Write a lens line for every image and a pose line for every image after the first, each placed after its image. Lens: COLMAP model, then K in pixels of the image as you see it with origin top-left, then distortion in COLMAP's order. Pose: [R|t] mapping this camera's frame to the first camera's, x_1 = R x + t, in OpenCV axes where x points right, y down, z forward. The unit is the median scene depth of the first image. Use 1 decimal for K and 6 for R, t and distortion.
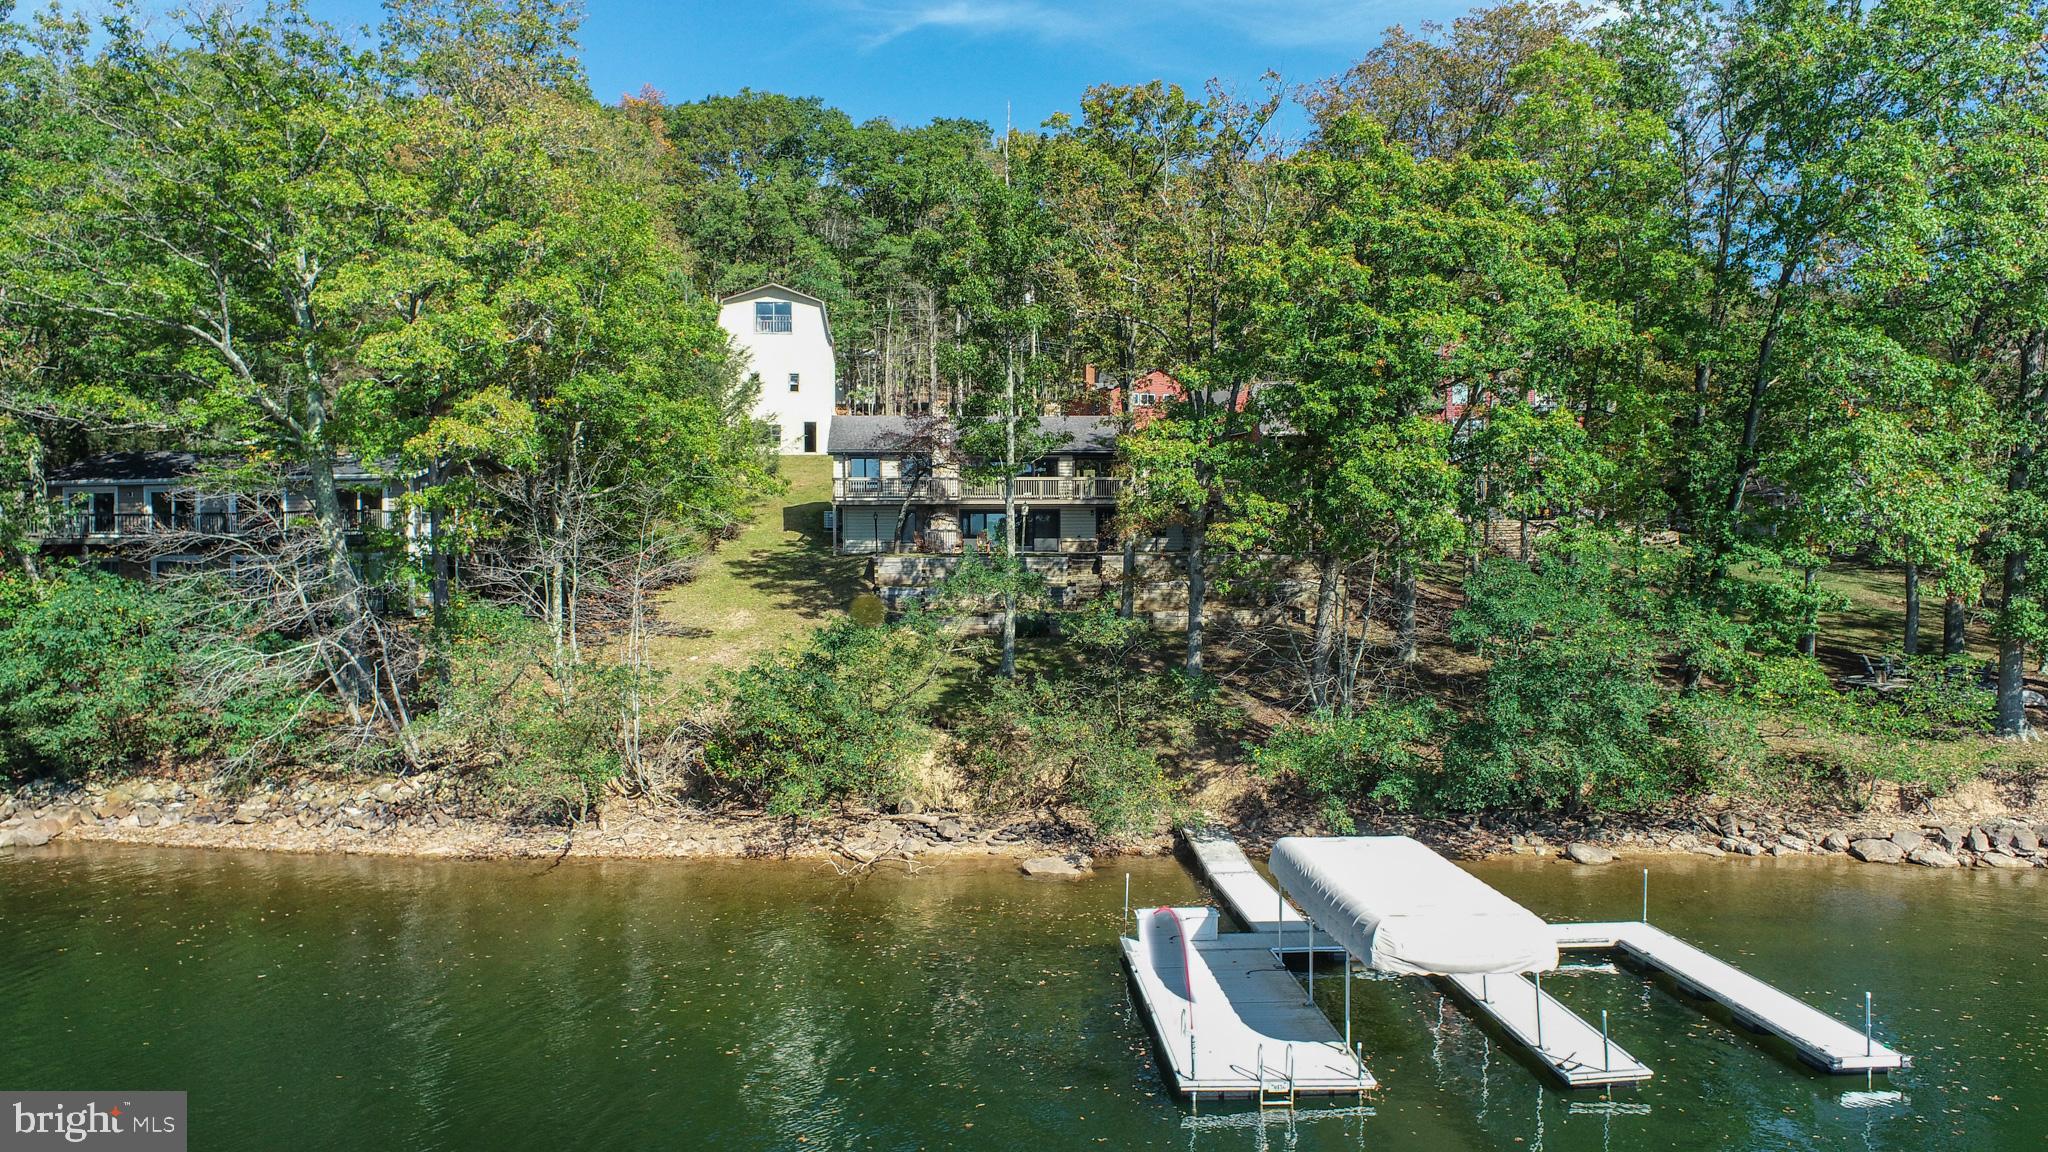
lens RADIAL K [[1377.2, 0, 1020.4], [0, 1377.2, 571.6], [0, 0, 1]] dist [-0.008035, 0.009318]
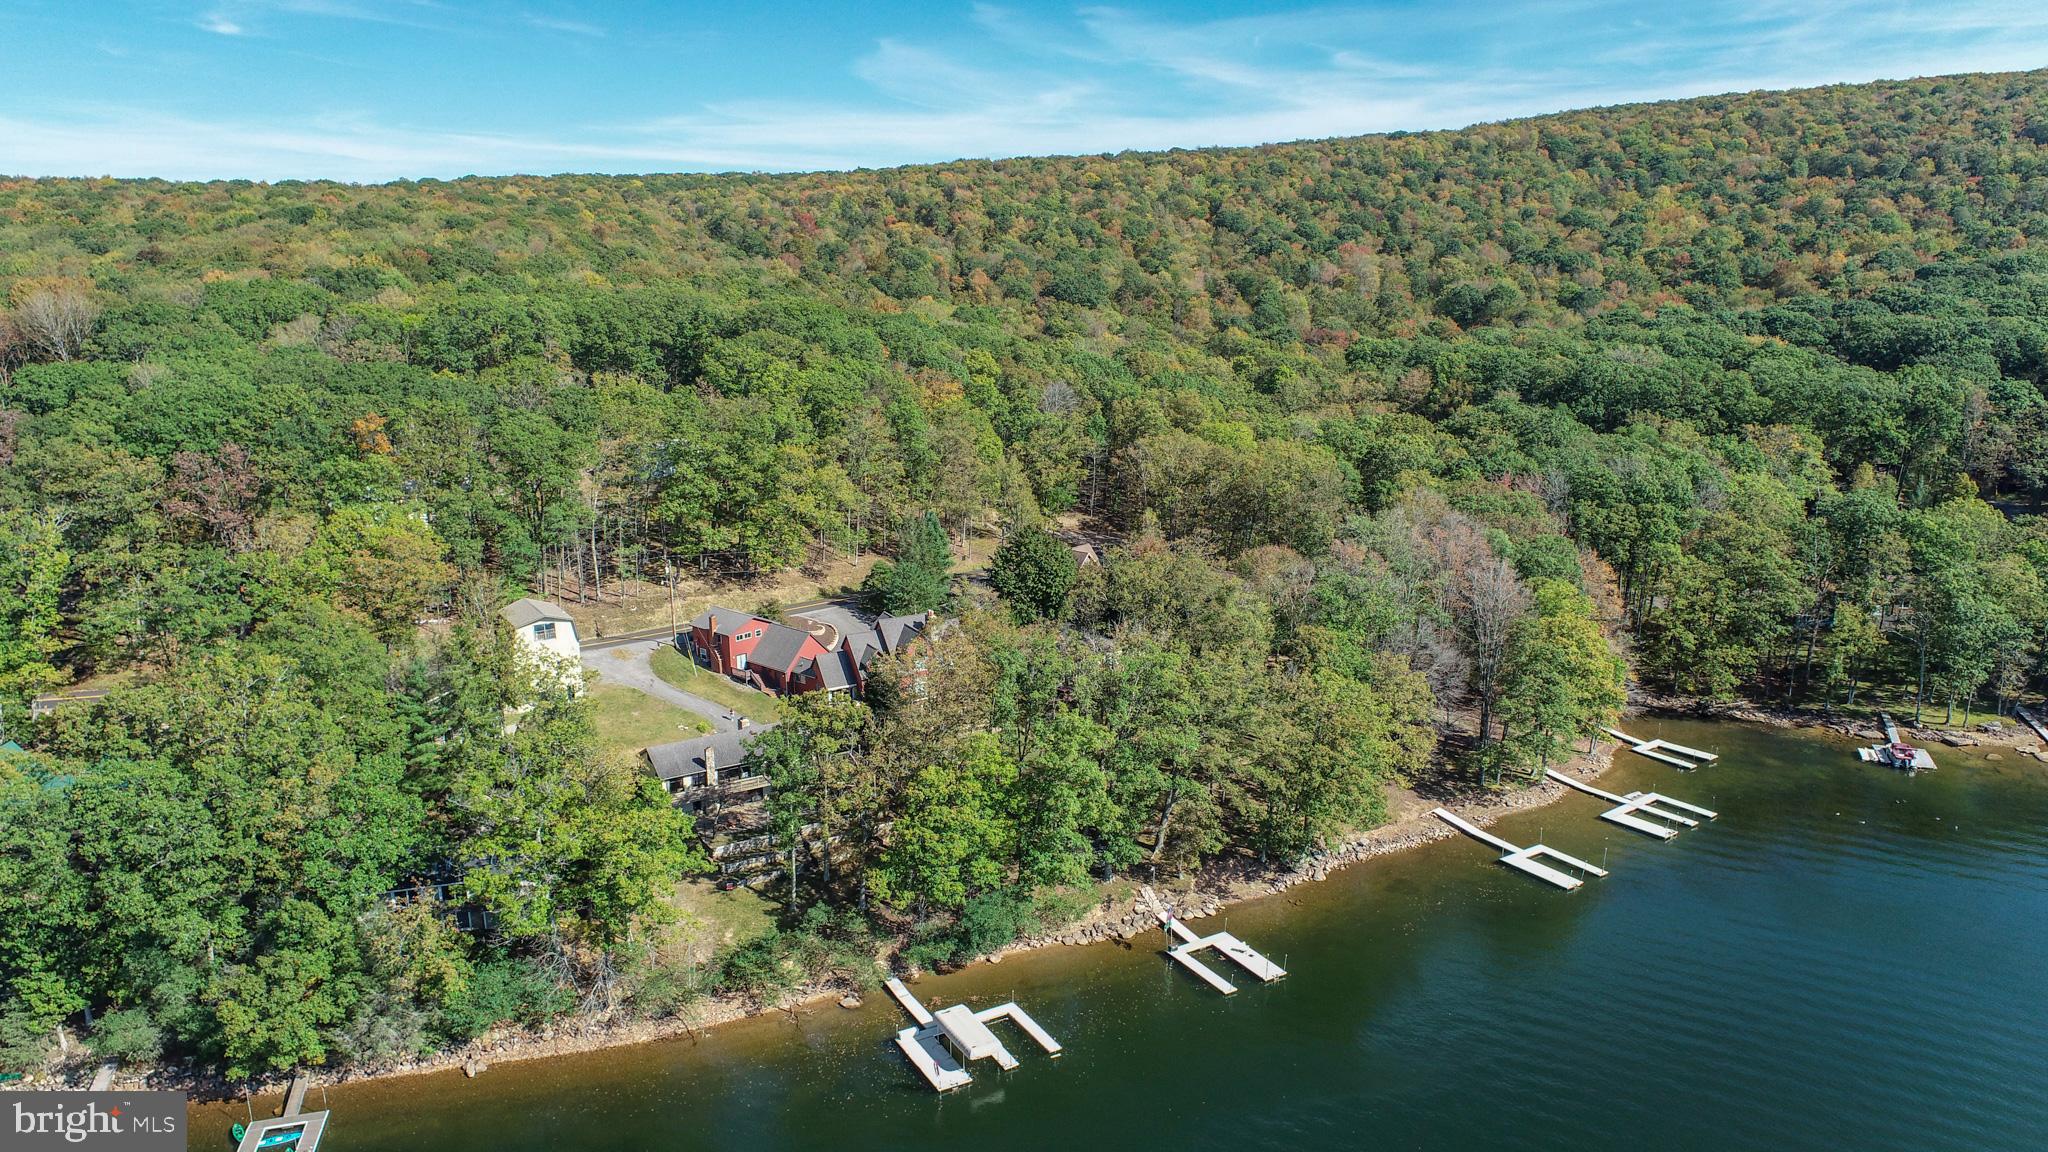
lens RADIAL K [[1377.2, 0, 1016.7], [0, 1377.2, 570.6], [0, 0, 1]] dist [-0.008035, 0.009318]
pose [[0.892803, -0.102374, 0.438660, -0.917366], [0.007843, 0.977217, 0.212100, -1.425850], [-0.450380, -0.185923, 0.873264, -1.788363]]
